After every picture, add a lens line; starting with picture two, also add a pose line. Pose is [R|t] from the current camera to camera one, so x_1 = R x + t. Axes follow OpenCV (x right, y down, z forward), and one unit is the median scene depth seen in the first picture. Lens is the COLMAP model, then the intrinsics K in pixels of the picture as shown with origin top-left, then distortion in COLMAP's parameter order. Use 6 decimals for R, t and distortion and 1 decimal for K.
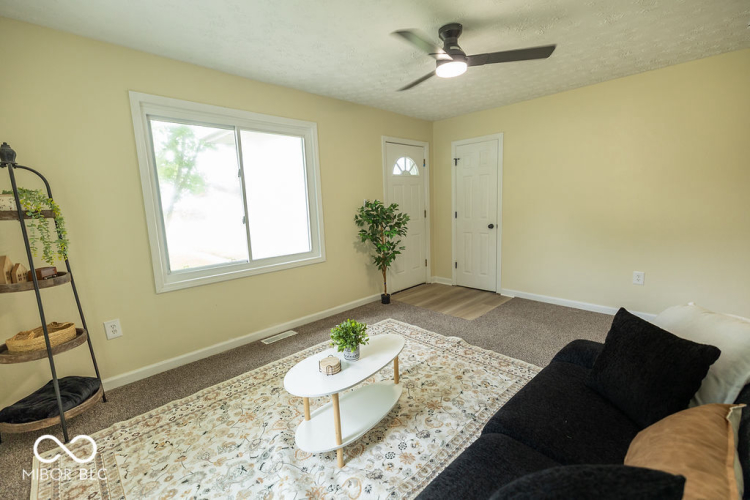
lens RADIAL K [[333.1, 0, 369.3], [0, 333.1, 249.3], [0, 0, 1]] dist [0.000846, 0.000094]
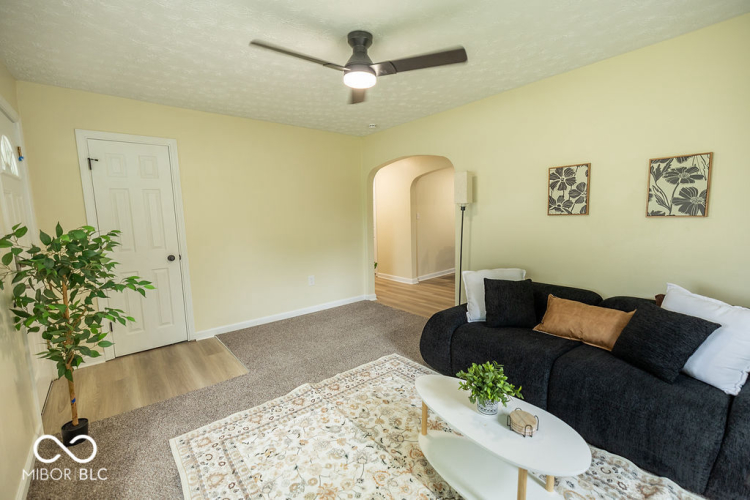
lens RADIAL K [[326.3, 0, 377.3], [0, 326.3, 249.7], [0, 0, 1]] dist [0.001500, 0.000128]
pose [[0.059860, -0.084599, 0.994615, -0.419912], [0.159712, 0.984377, 0.074116, -0.082700], [-0.985347, 0.154416, 0.072436, 0.581926]]
